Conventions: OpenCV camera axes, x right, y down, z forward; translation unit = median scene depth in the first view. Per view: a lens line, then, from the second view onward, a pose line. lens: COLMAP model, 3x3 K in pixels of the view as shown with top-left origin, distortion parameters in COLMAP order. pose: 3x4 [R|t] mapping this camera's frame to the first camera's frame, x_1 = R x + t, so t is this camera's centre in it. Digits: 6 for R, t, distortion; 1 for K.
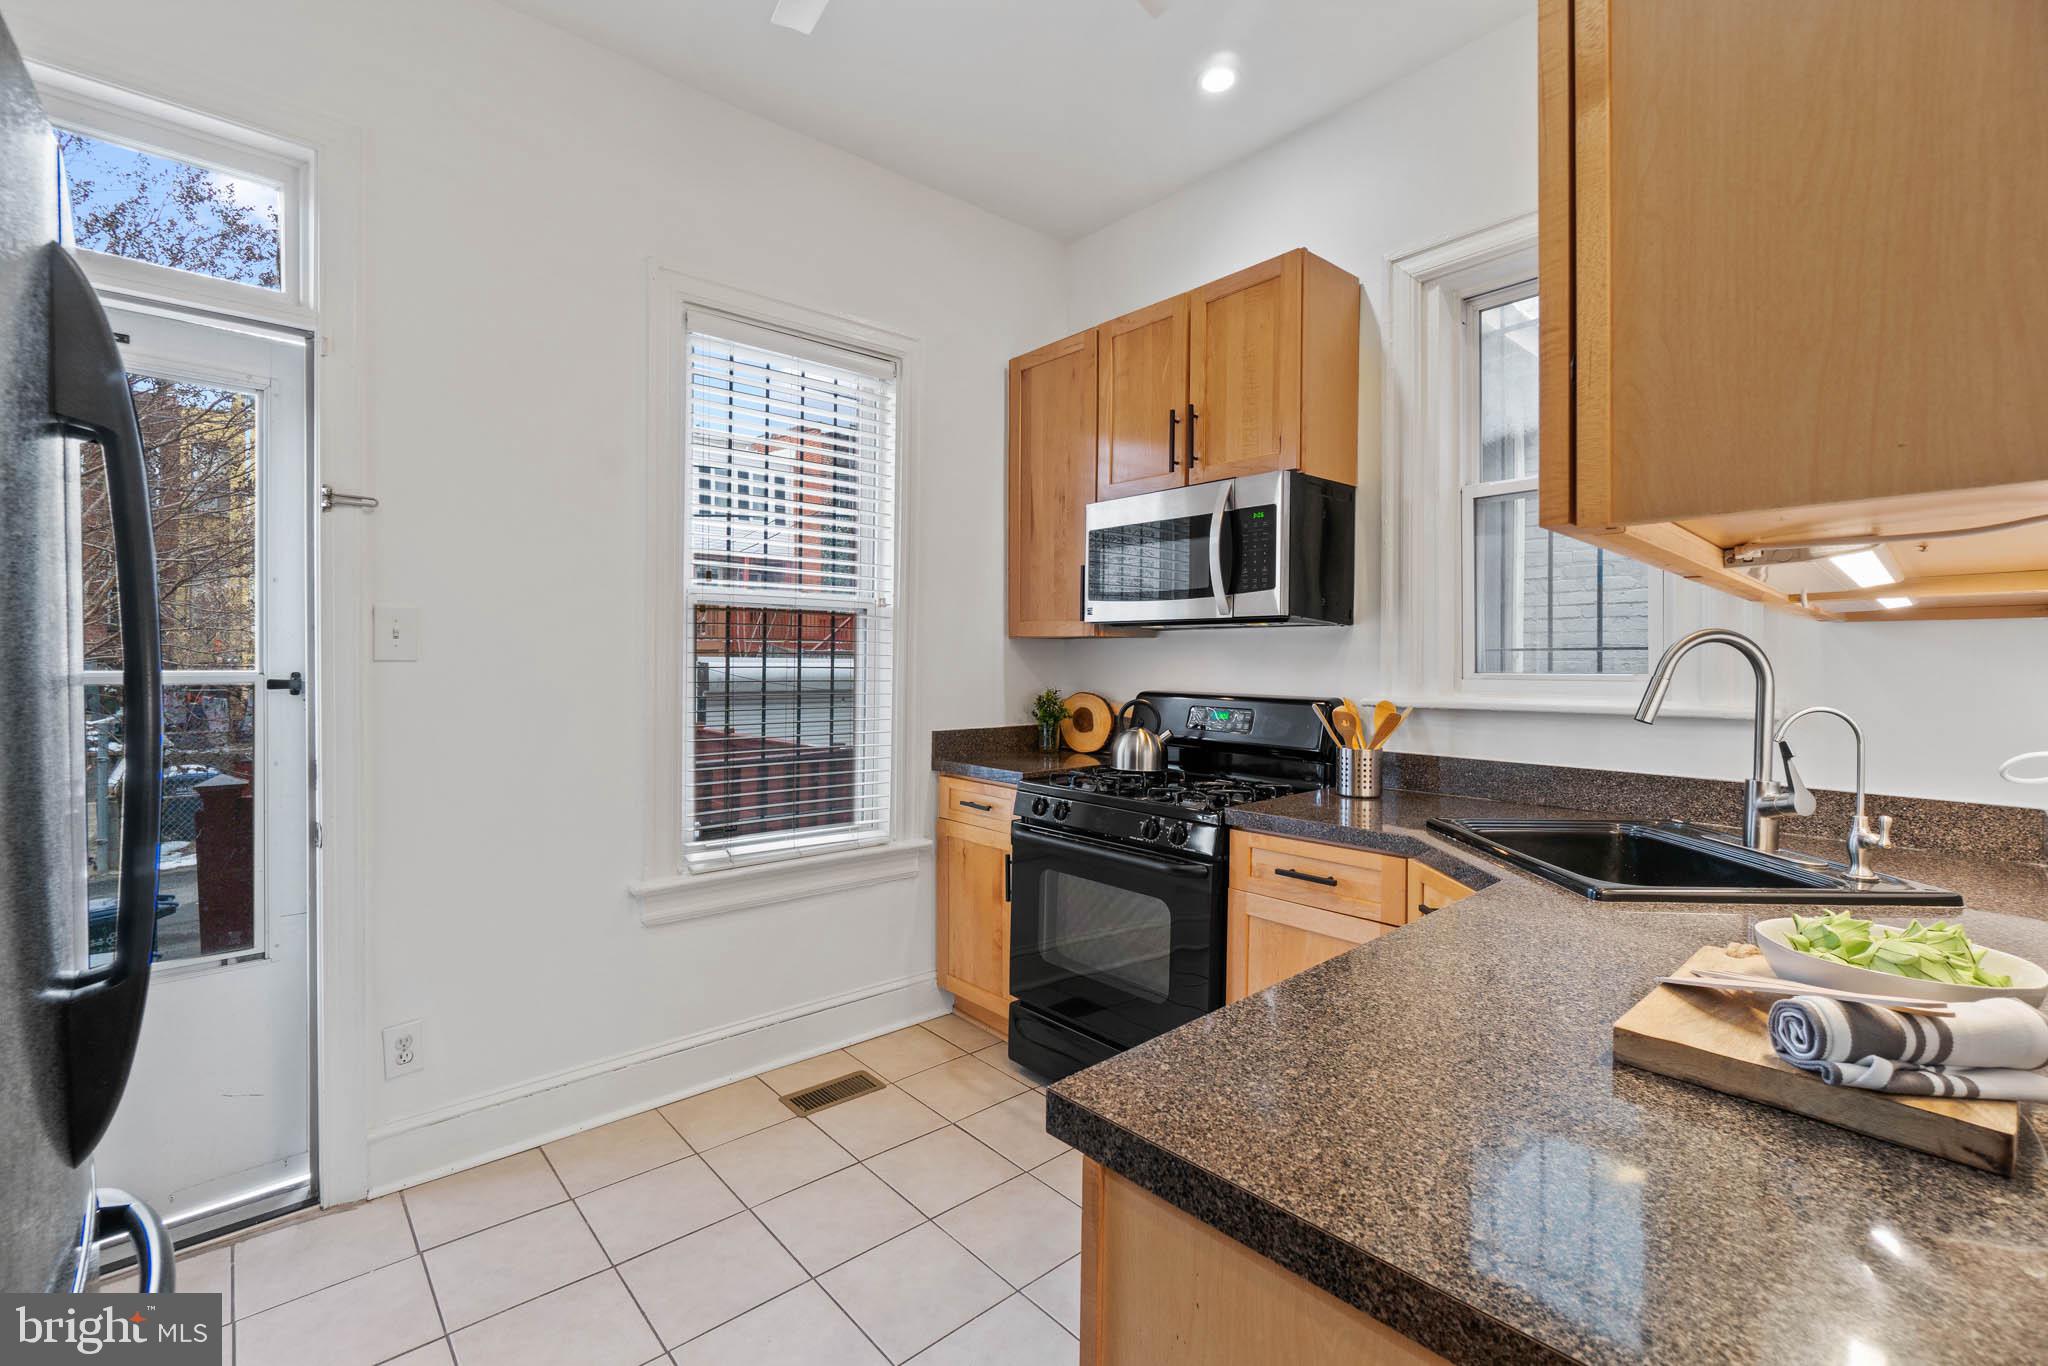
lens RADIAL K [[910.0, 0, 1020.4], [0, 910.0, 656.0], [0, 0, 1]] dist [-0.000473, 0.000270]
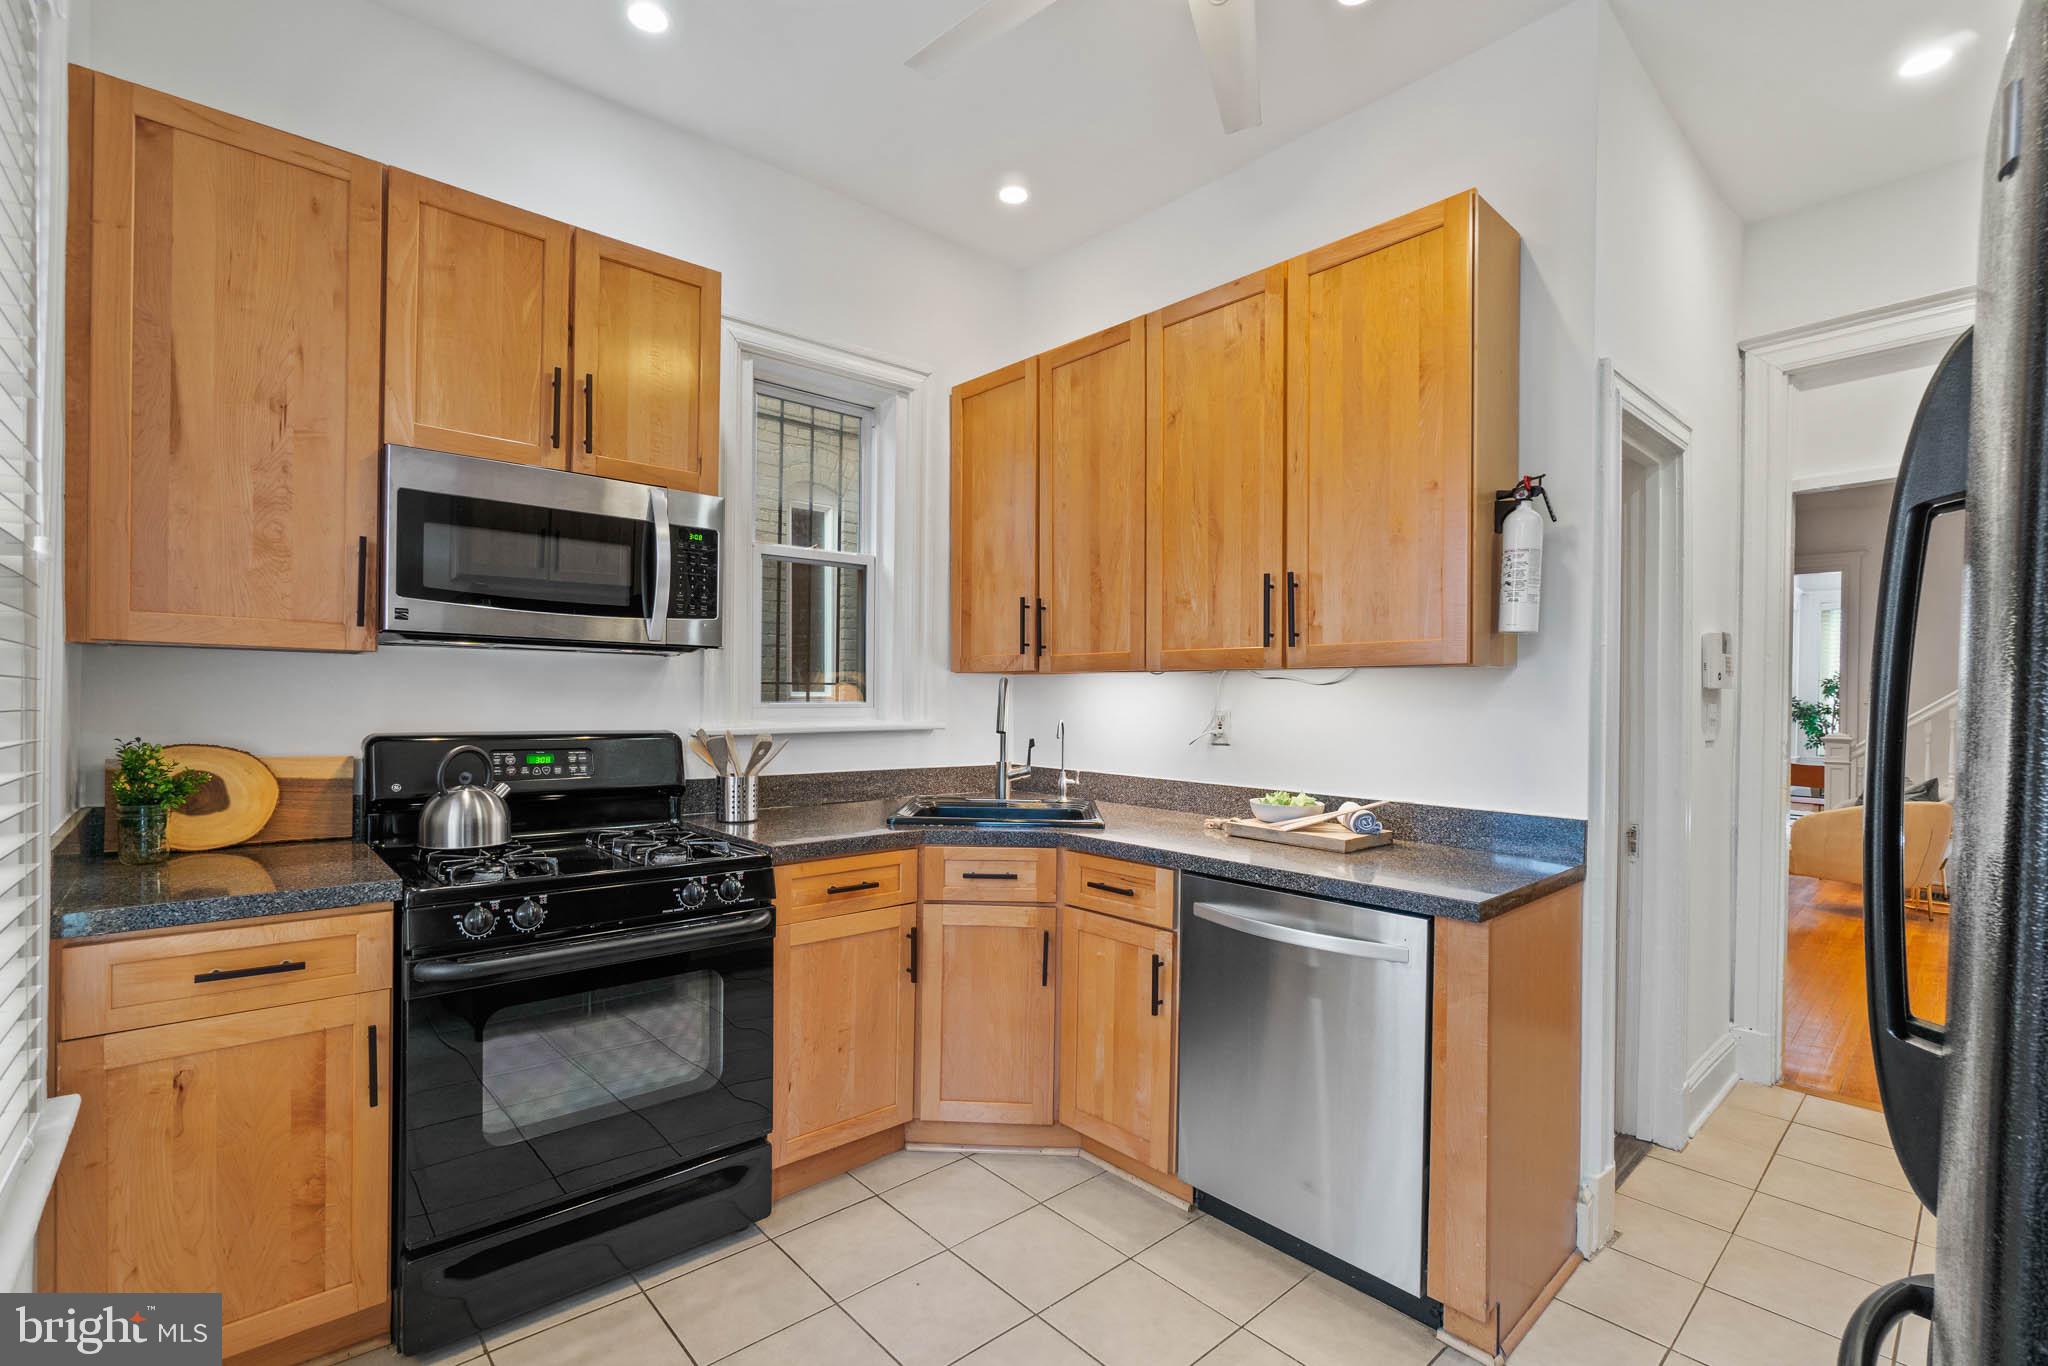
lens RADIAL K [[904.1, 0, 987.5], [0, 904.1, 698.6], [0, 0, 1]] dist [-0.001837, -0.000421]
pose [[0.016120, -0.005097, 0.999857, -0.582027], [-0.015070, 0.999872, 0.005340, 0.001152], [-0.999756, -0.015154, 0.016041, 0.602487]]
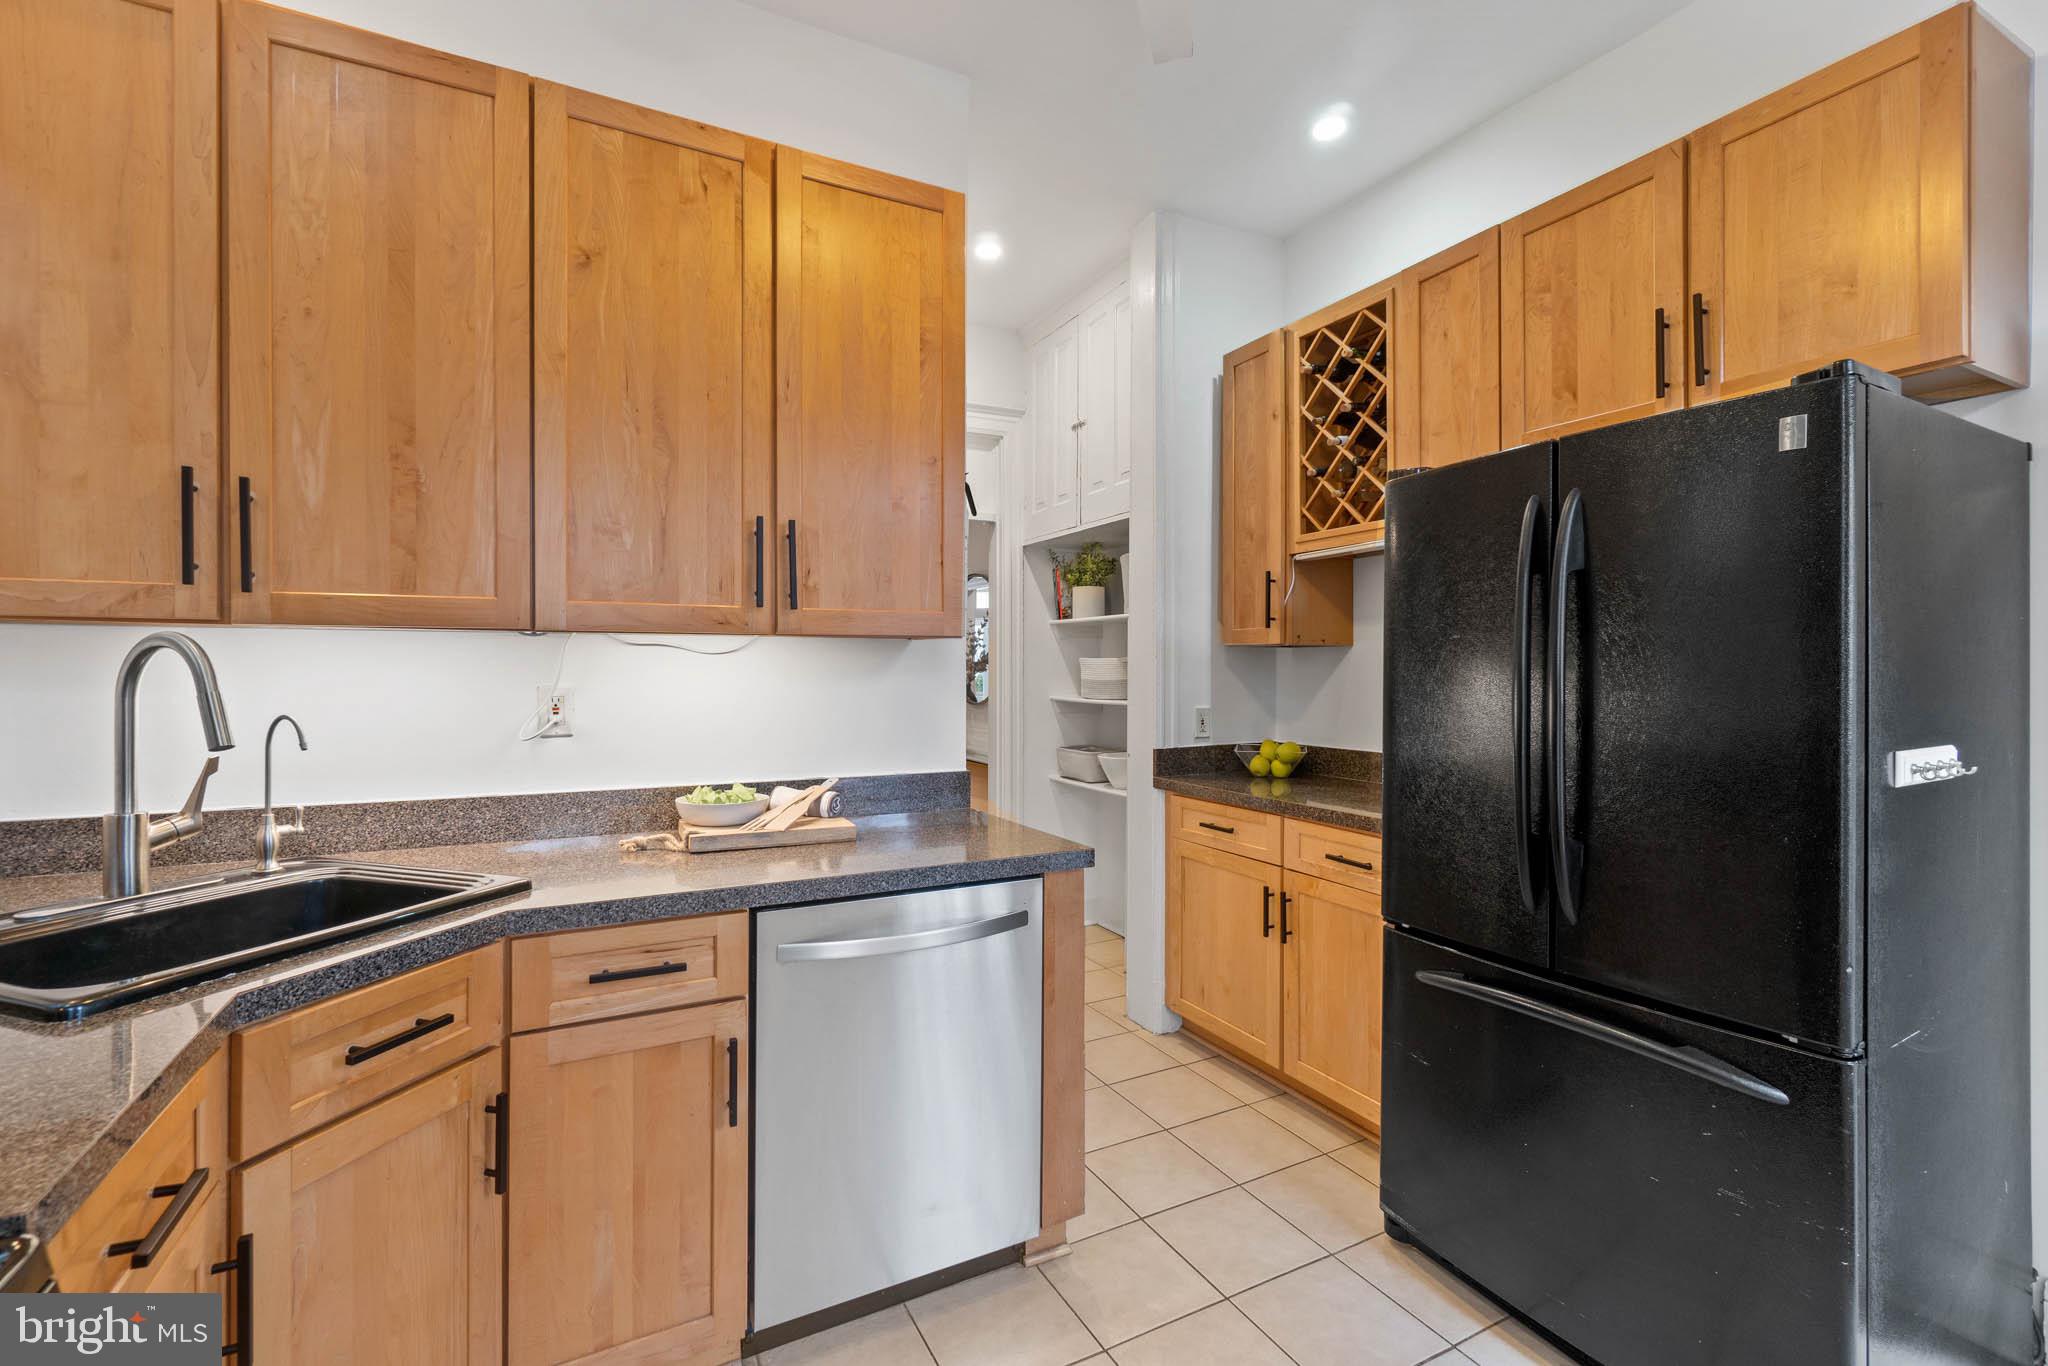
lens RADIAL K [[910.0, 0, 1020.4], [0, 910.0, 656.0], [0, 0, 1]] dist [-0.000473, 0.000270]
pose [[-0.968107, -0.001899, 0.250528, -0.103743], [-0.006647, 0.999814, -0.018106, 0.001332], [-0.250448, -0.019194, -0.967940, 0.961900]]
